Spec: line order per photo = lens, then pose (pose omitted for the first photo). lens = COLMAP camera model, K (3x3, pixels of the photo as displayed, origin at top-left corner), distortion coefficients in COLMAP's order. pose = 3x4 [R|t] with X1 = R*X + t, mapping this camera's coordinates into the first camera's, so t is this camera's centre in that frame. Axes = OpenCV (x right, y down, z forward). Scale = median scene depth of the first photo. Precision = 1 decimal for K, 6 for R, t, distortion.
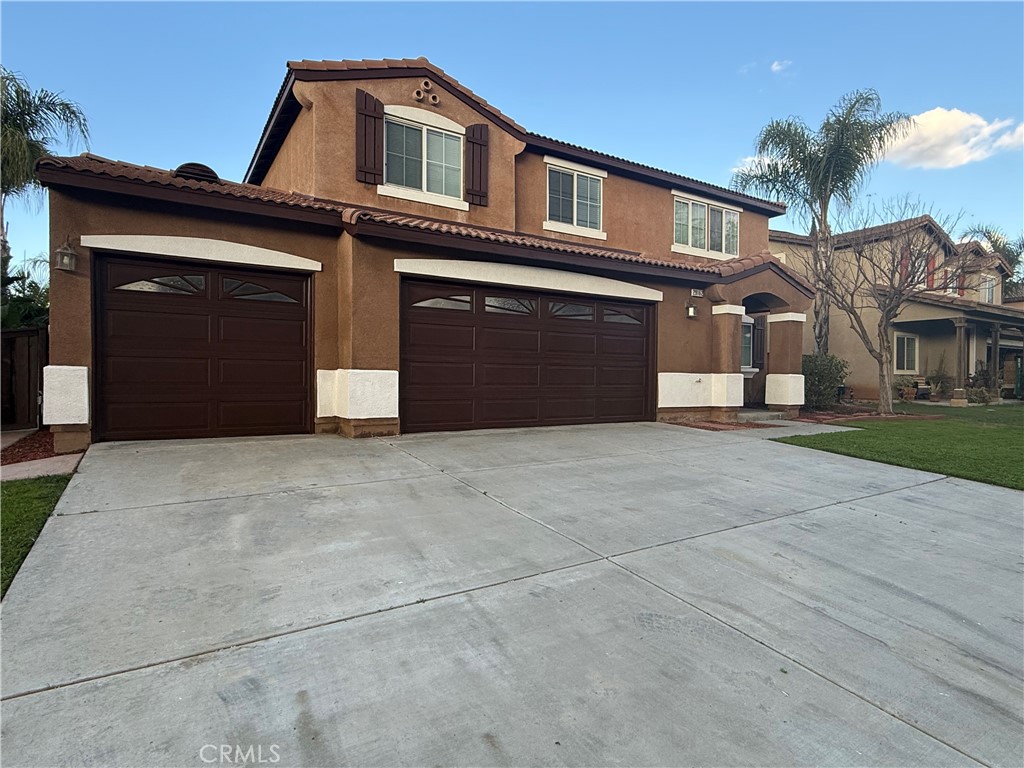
lens RADIAL K [[546.8, 0, 512.0], [0, 546.8, 384.0], [0, 0, 1]] dist [0.003427, 0.000174]
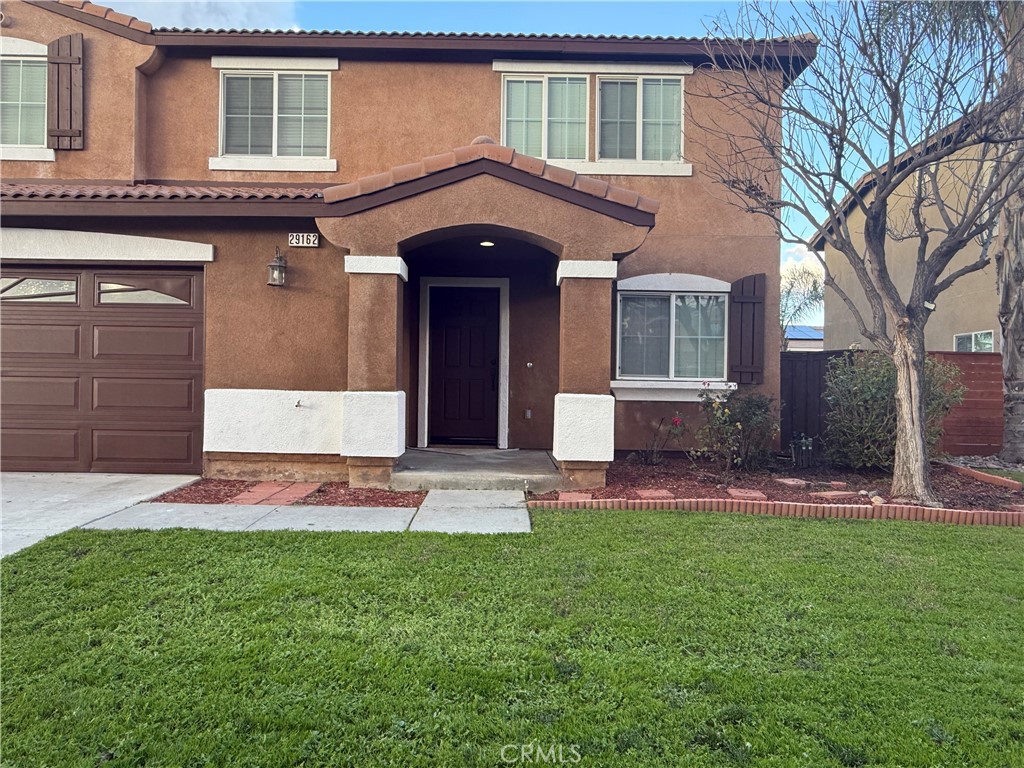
lens RADIAL K [[700.2, 0, 512.0], [0, 700.2, 384.0], [0, 0, 1]] dist [-0.005143, -0.002348]
pose [[0.855418, -0.005095, -0.517914, 0.844121], [-0.015336, 0.999264, -0.035159, -0.004980], [0.517712, 0.038018, 0.854710, 0.516562]]
